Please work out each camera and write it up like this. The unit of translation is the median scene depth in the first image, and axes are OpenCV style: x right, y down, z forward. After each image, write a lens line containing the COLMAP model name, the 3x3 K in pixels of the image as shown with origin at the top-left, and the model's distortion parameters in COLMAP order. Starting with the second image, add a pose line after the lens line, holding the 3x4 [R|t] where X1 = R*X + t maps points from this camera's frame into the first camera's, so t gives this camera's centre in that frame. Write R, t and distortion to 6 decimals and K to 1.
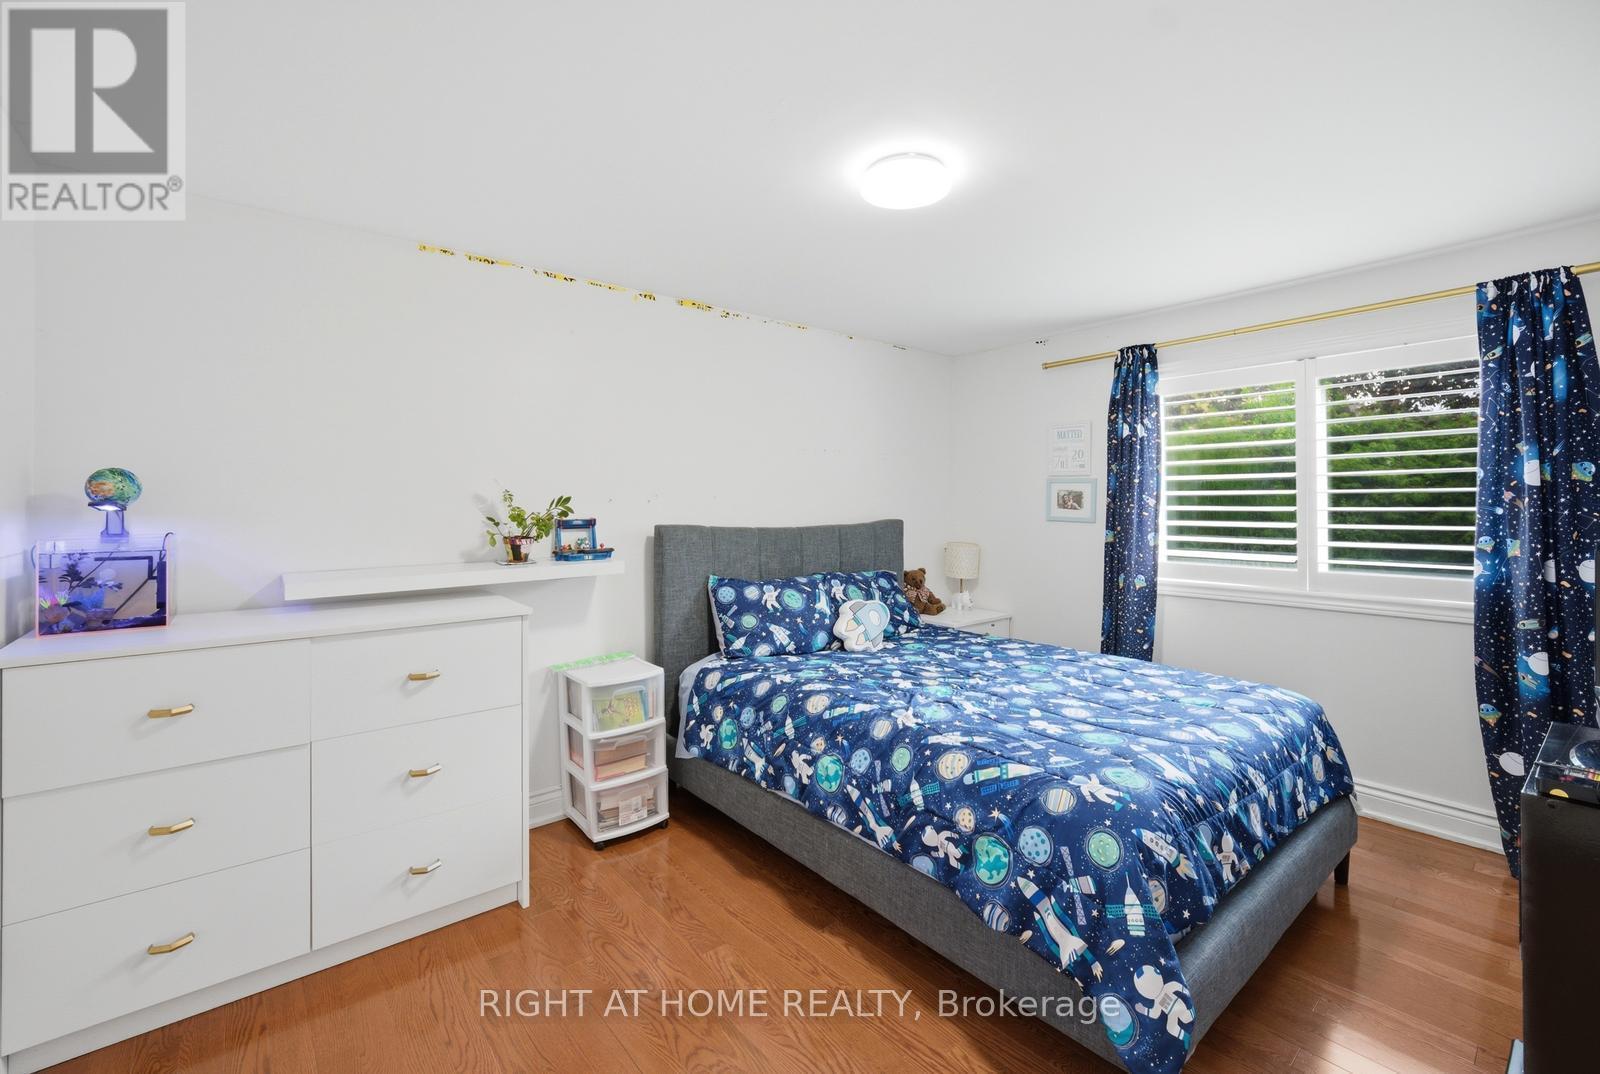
lens RADIAL K [[691.7, 0, 807.5], [0, 691.7, 506.8], [0, 0, 1]] dist [0.011201, -0.000016]
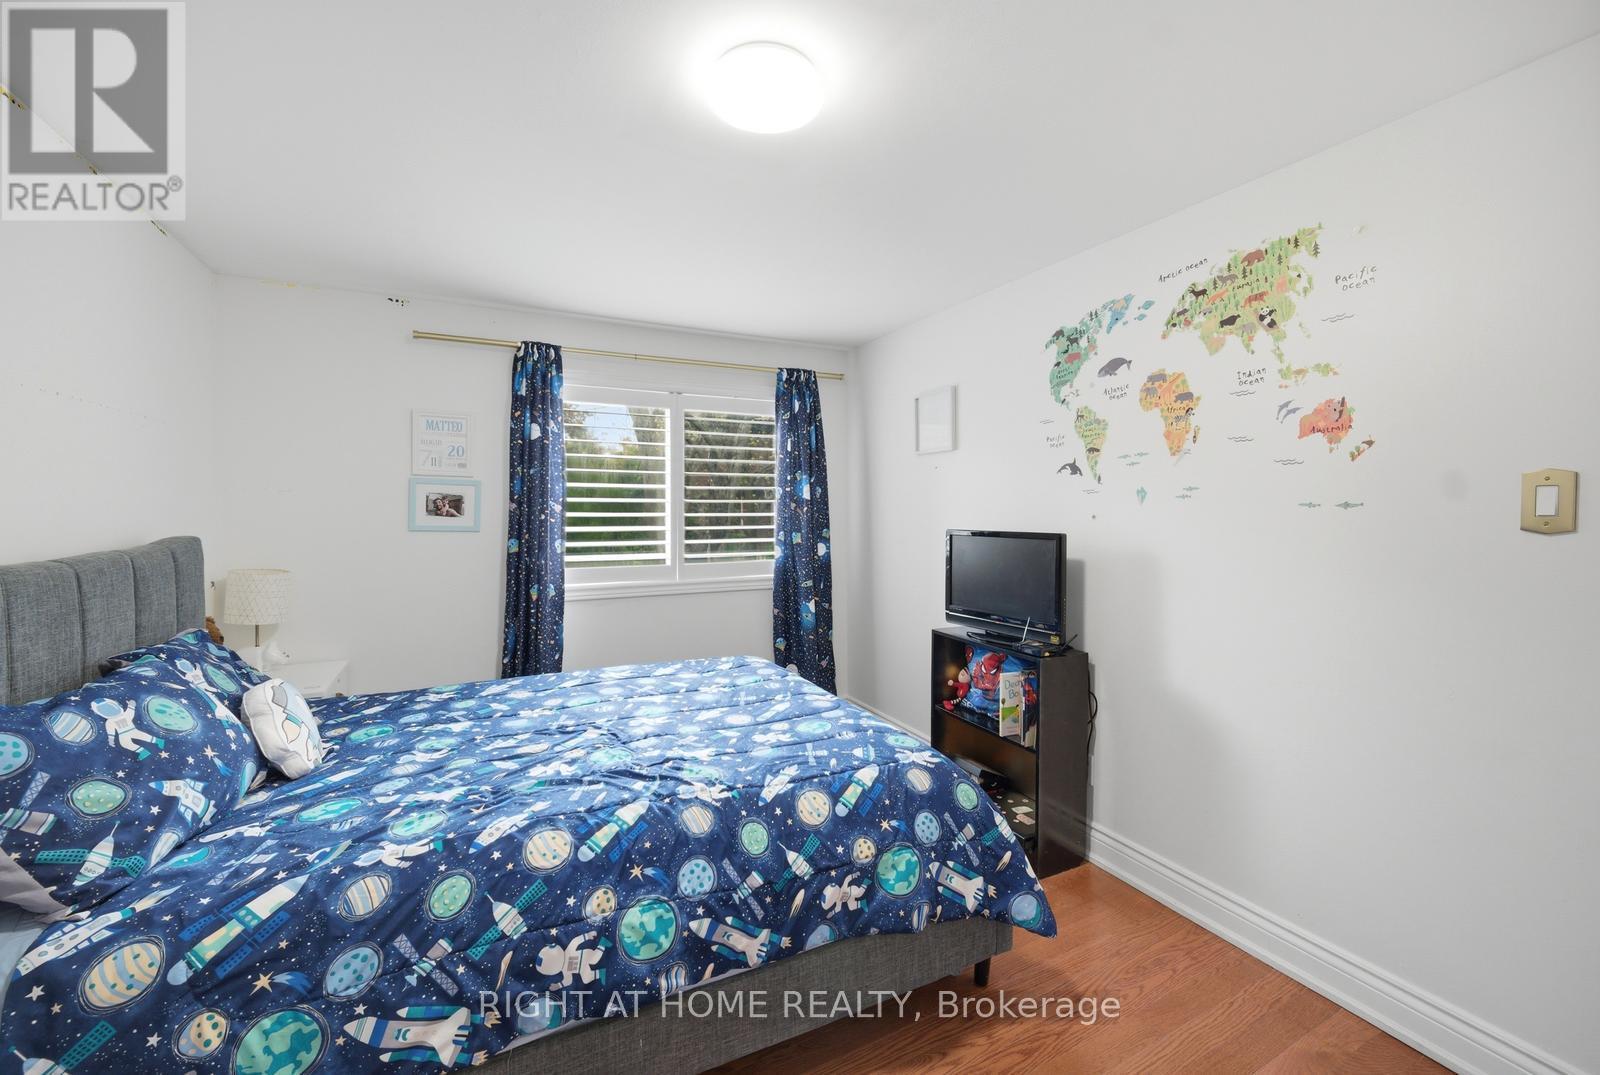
lens RADIAL K [[655.4, 0, 801.2], [0, 655.4, 526.4], [0, 0, 1]] dist [-0.001483, -0.000109]
pose [[0.216423, -0.020597, 0.976082, -0.447375], [0.003319, 0.999787, 0.020361, 0.001279], [-0.976294, -0.001167, 0.216445, 0.630885]]
